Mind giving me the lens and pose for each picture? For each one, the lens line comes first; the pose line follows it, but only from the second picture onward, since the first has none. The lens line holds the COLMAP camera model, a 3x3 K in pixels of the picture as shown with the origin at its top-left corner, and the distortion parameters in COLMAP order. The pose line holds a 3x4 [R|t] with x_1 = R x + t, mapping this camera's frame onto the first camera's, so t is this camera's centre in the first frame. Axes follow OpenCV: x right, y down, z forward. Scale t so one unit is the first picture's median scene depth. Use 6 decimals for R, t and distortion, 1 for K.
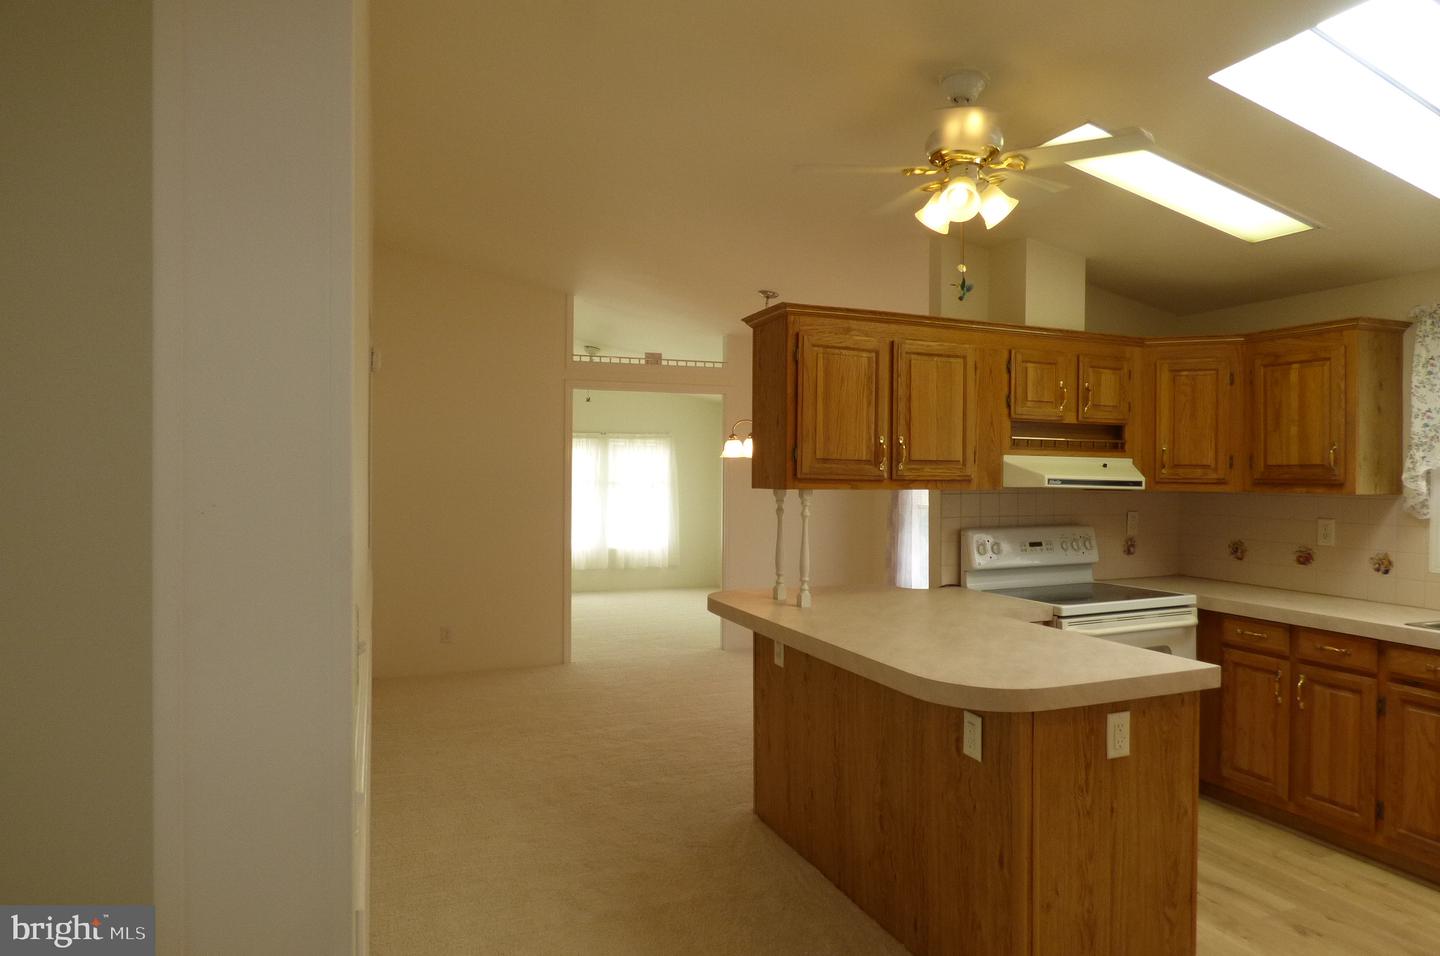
lens RADIAL K [[835.9, 0, 711.9], [0, 835.9, 473.4], [0, 0, 1]] dist [-0.034859, -0.000491]
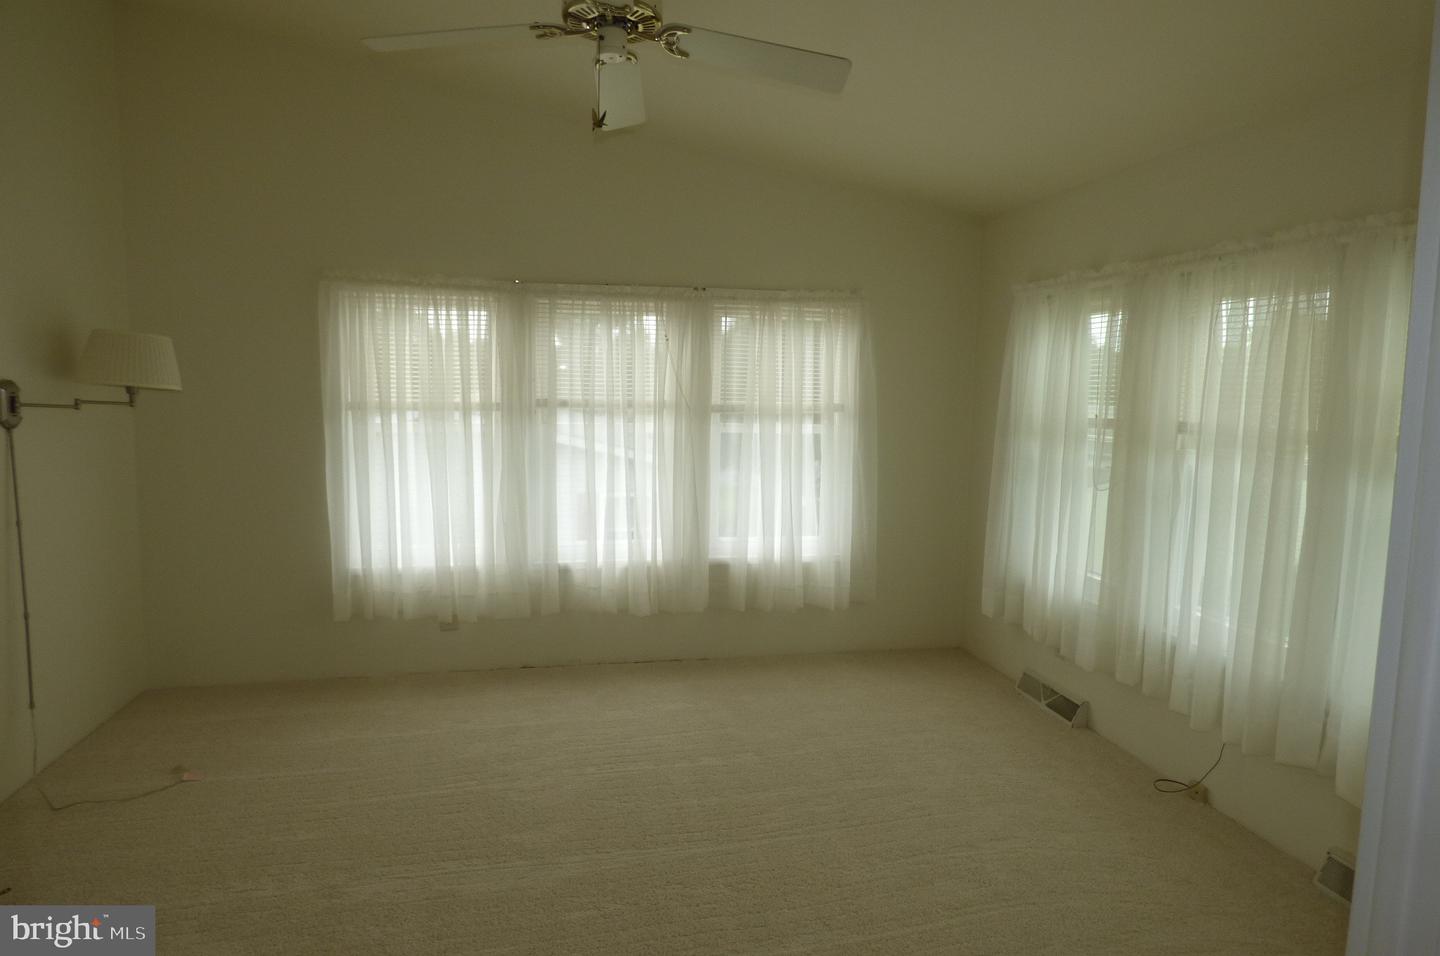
lens RADIAL K [[835.9, 0, 711.9], [0, 835.9, 473.4], [0, 0, 1]] dist [-0.034859, -0.000491]
pose [[0.983262, 0.025999, -0.180331, -0.070176], [-0.008650, 0.995311, 0.096334, 0.004677], [0.181990, -0.093162, 0.978877, 0.873719]]
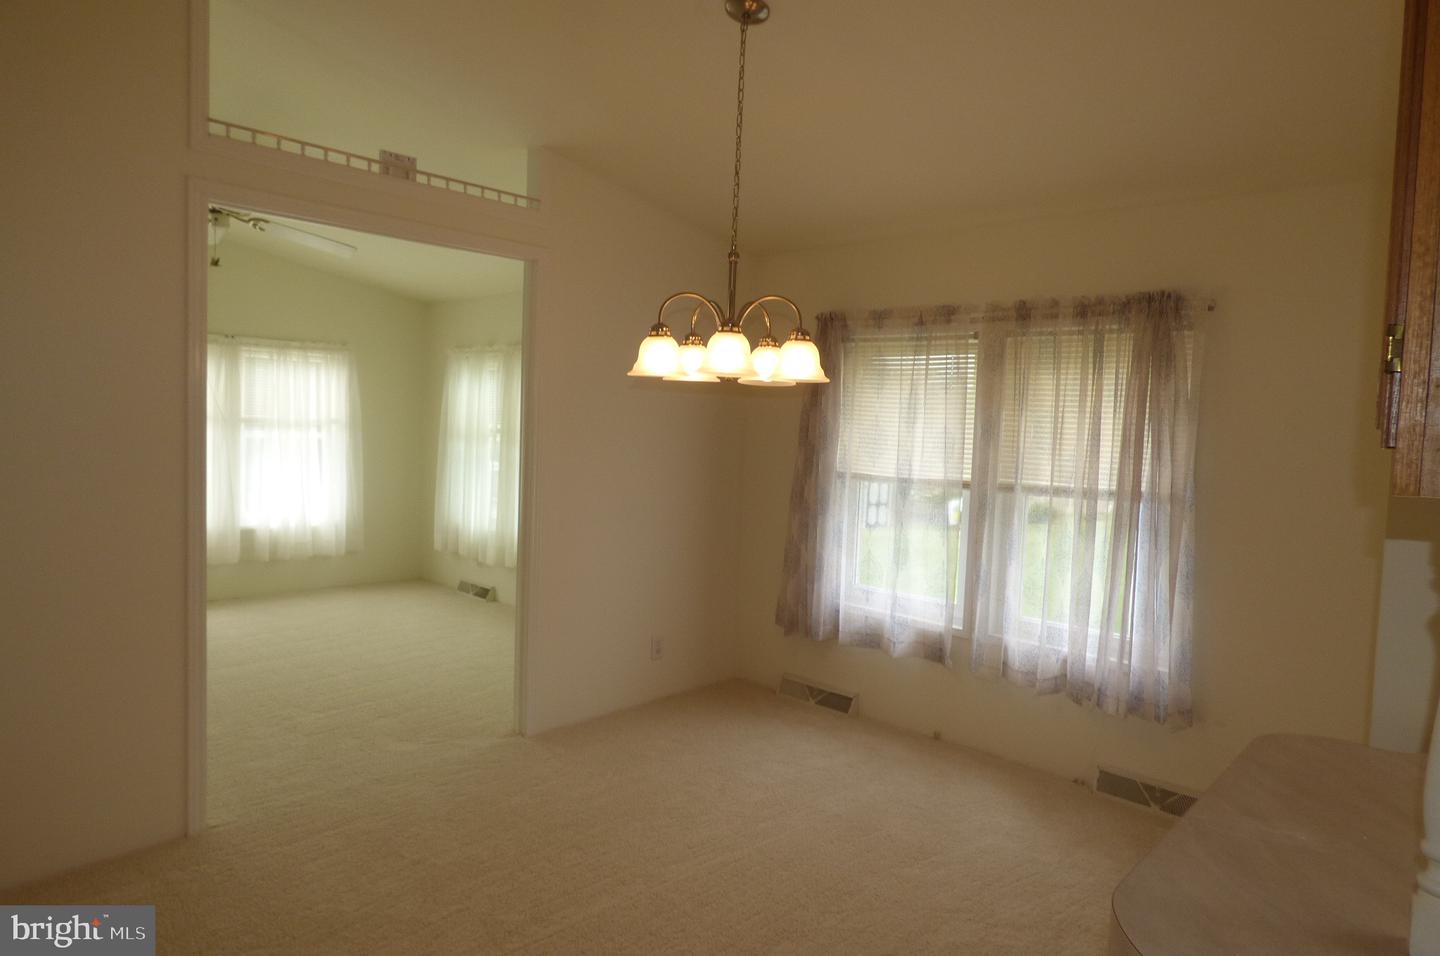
lens RADIAL K [[835.9, 0, 711.9], [0, 835.9, 473.4], [0, 0, 1]] dist [-0.034859, -0.000491]
pose [[0.903652, -0.000199, 0.428268, -0.107856], [-0.030157, 0.997488, 0.064094, 0.001336], [-0.427205, -0.070834, 0.901376, 0.474985]]
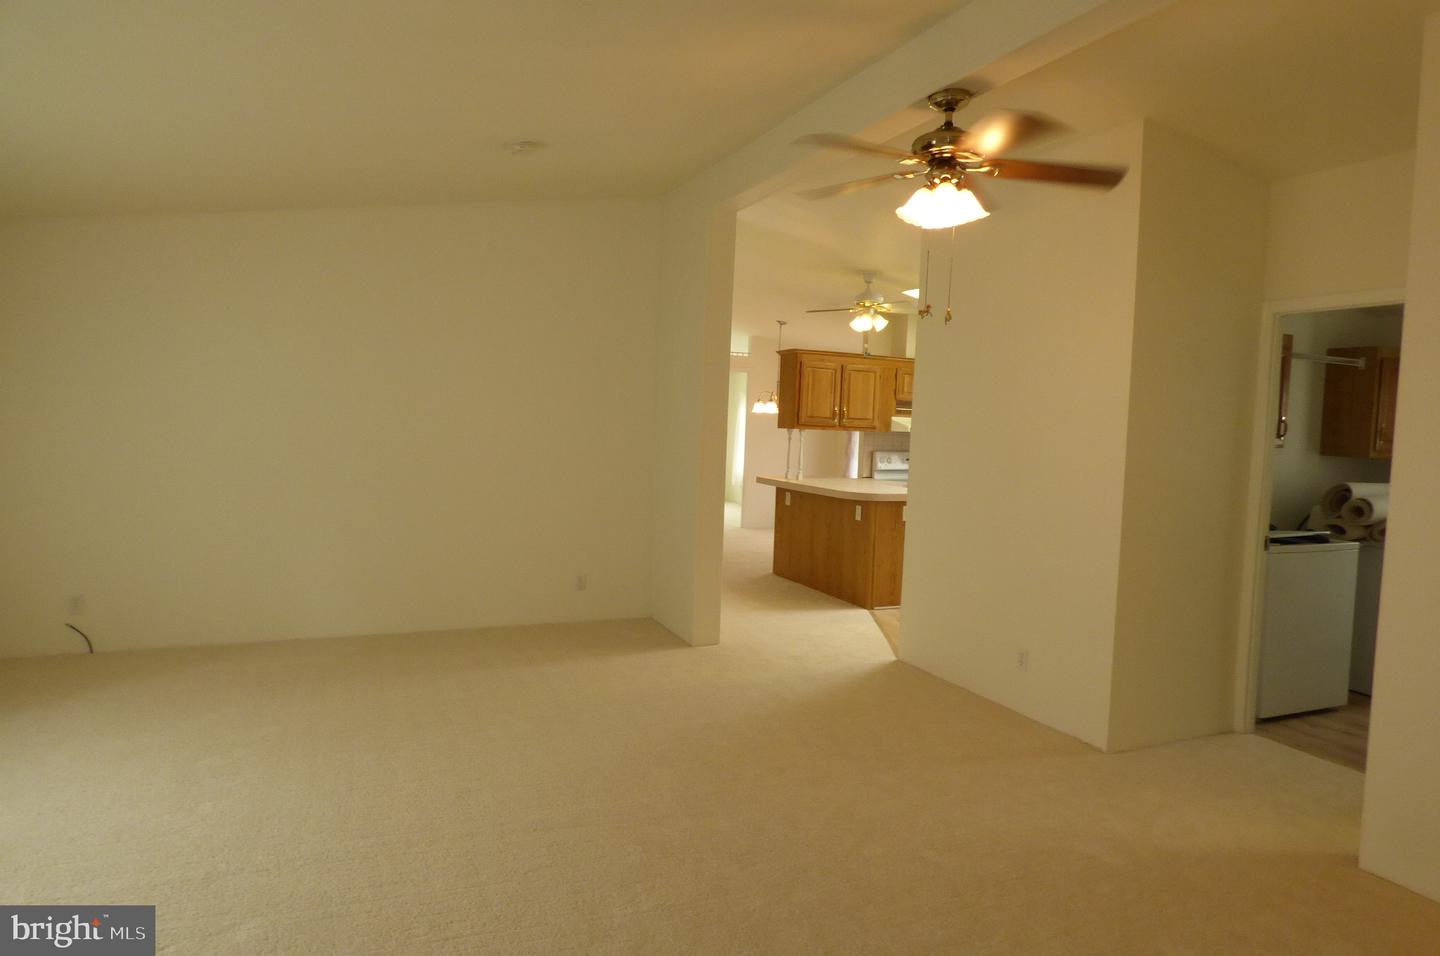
lens RADIAL K [[835.9, 0, 711.9], [0, 835.9, 473.4], [0, 0, 1]] dist [-0.034859, -0.000491]
pose [[0.999109, 0.030490, 0.029193, -0.192220], [-0.032291, 0.997468, 0.063364, 0.002893], [-0.027187, -0.064250, 0.997563, -1.250922]]
